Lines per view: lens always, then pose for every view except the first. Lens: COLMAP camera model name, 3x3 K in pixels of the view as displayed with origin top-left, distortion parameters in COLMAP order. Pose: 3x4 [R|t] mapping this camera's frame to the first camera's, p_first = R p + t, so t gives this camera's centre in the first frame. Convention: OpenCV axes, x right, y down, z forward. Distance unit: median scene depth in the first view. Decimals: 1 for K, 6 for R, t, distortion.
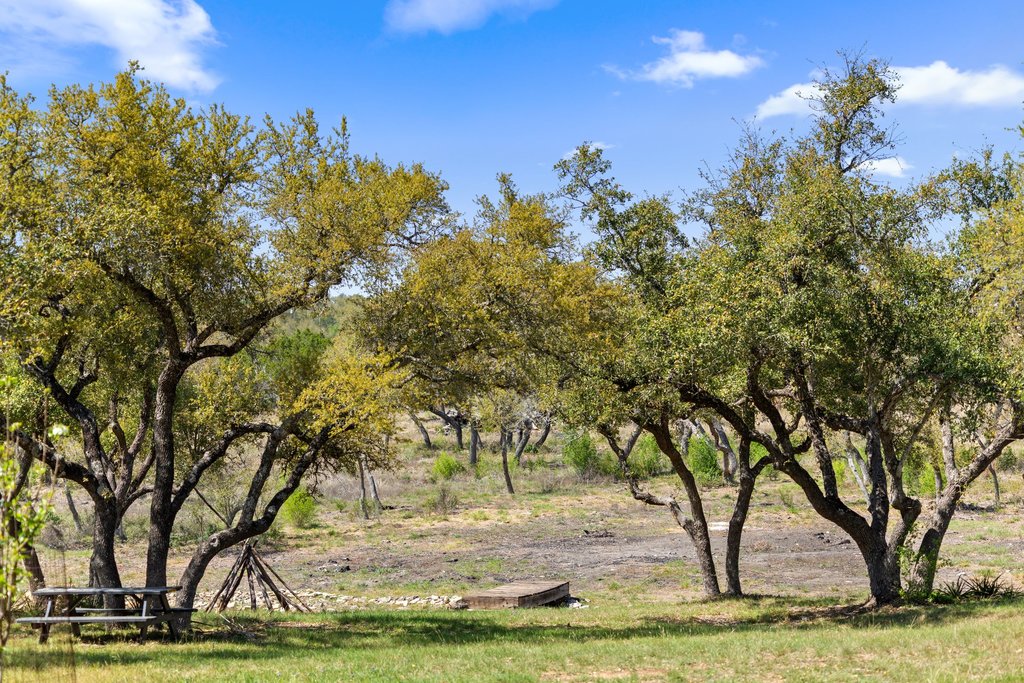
lens RADIAL K [[455.1, 0, 512.0], [0, 455.1, 341.5], [0, 0, 1]] dist [-0.001614, -0.000098]
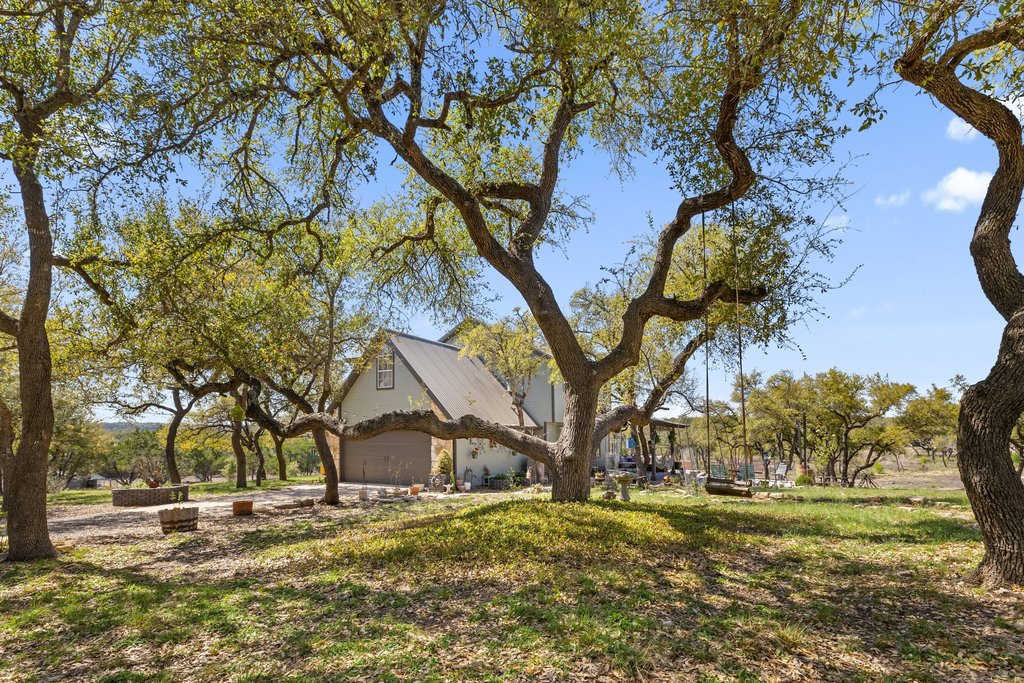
lens RADIAL K [[529.9, 0, 512.0], [0, 529.9, 341.5], [0, 0, 1]] dist [0.002407, 0.000398]
pose [[0.602010, -0.142952, -0.785588, 1.523755], [-0.147783, 0.946899, -0.285555, 1.216728], [0.784694, 0.288004, 0.548916, -4.763031]]
